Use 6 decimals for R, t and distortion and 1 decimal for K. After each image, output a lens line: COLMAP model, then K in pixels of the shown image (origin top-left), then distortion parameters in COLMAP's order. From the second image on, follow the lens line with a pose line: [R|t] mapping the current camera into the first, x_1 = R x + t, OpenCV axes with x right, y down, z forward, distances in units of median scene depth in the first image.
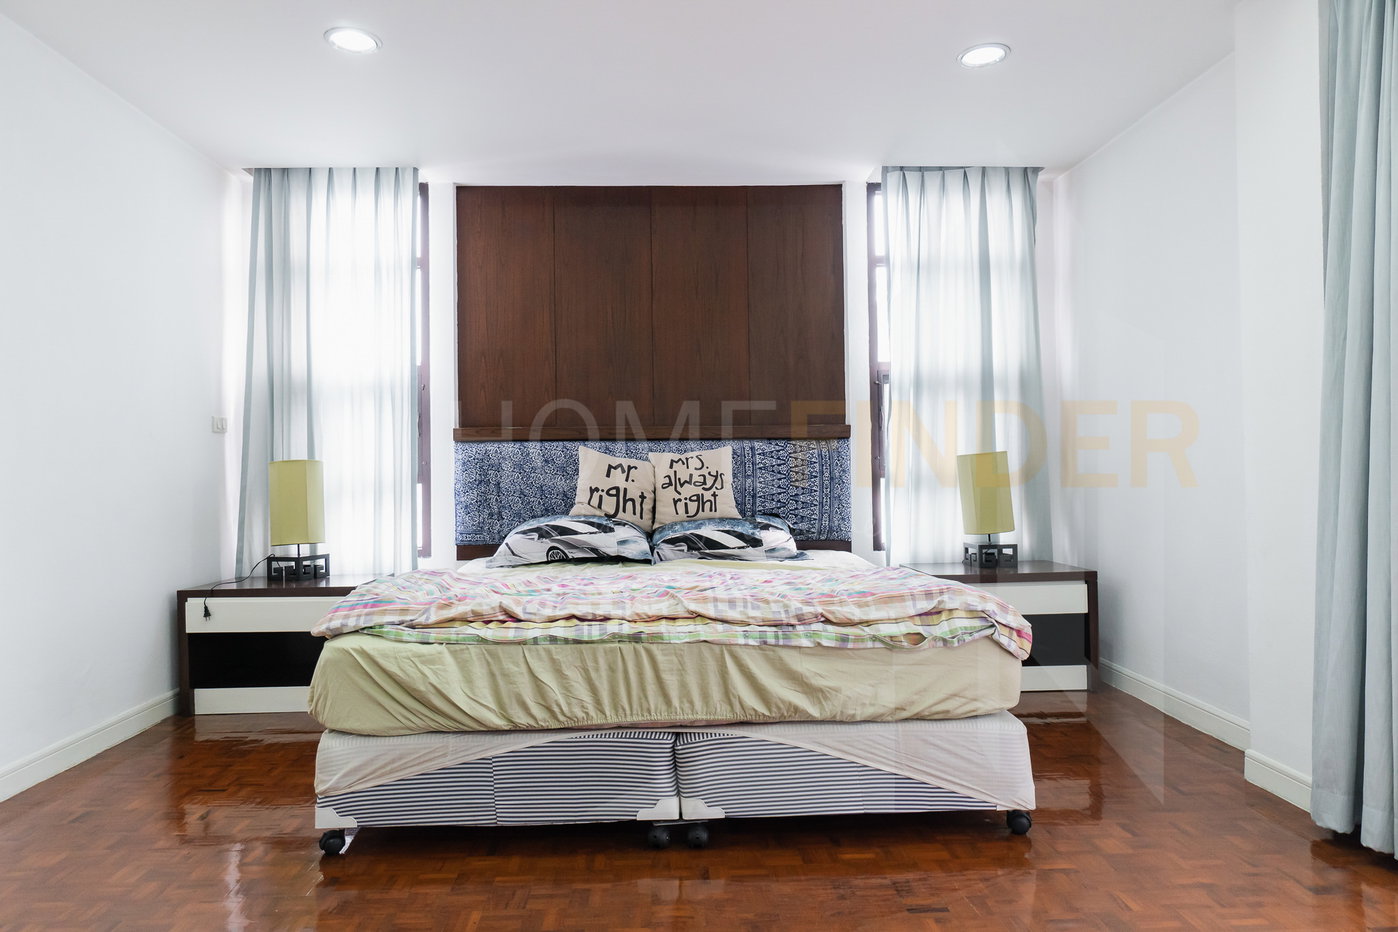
lens RADIAL K [[869.5, 0, 695.5], [0, 869.5, 463.6], [0, 0, 1]] dist [-0.002946, 0.000162]
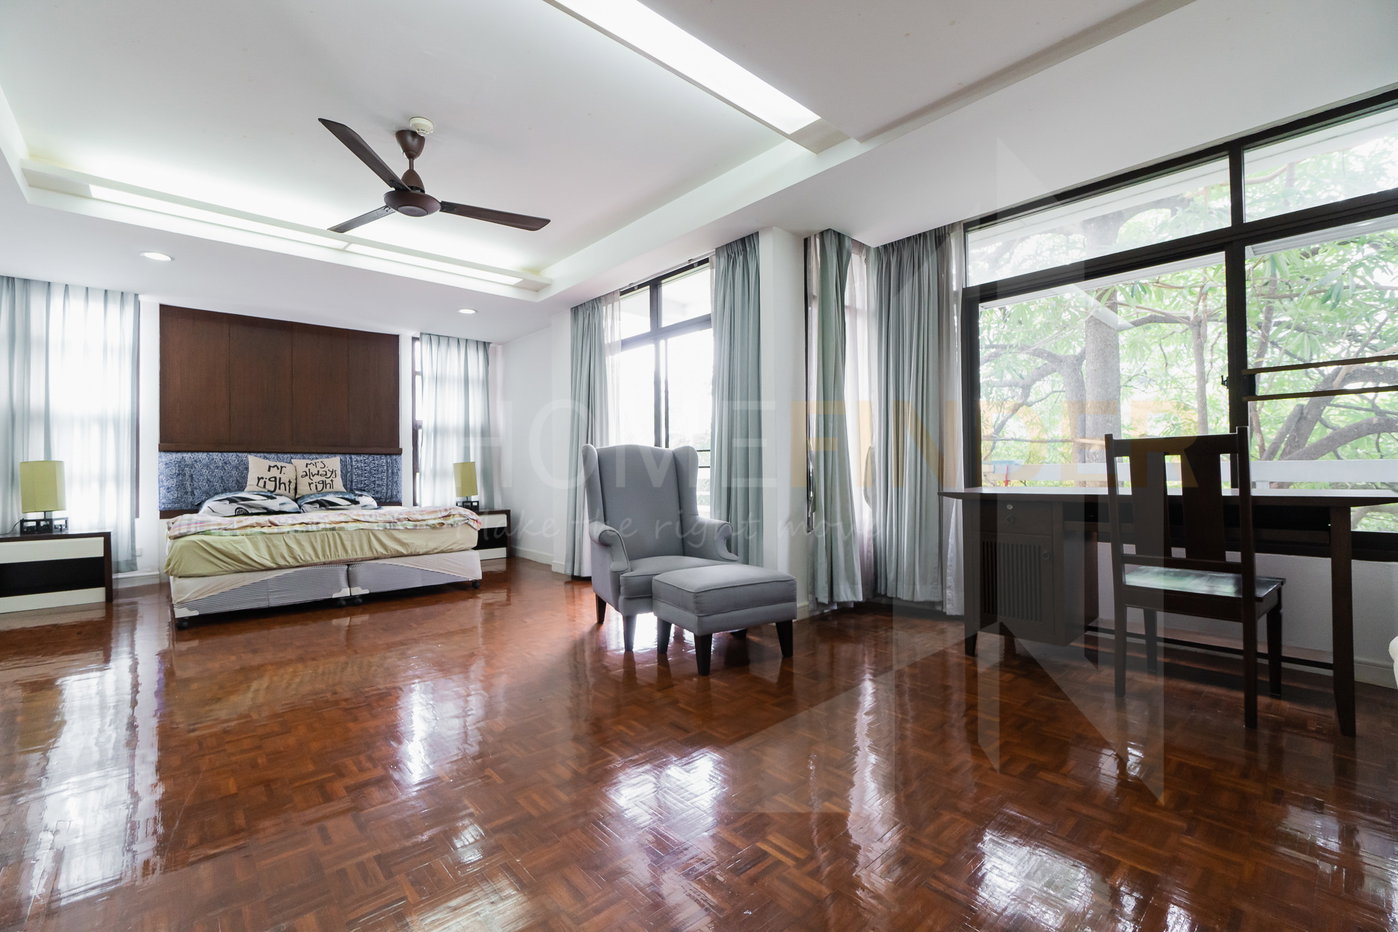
lens RADIAL K [[601.9, 0, 693.4], [0, 601.9, 461.5], [0, 0, 1]] dist [-0.000214, 0.000372]
pose [[0.774593, 0.014527, 0.632293, -0.219283], [-0.005106, 0.999847, -0.016716, 0.010445], [-0.632439, 0.009720, 0.774549, -0.650086]]
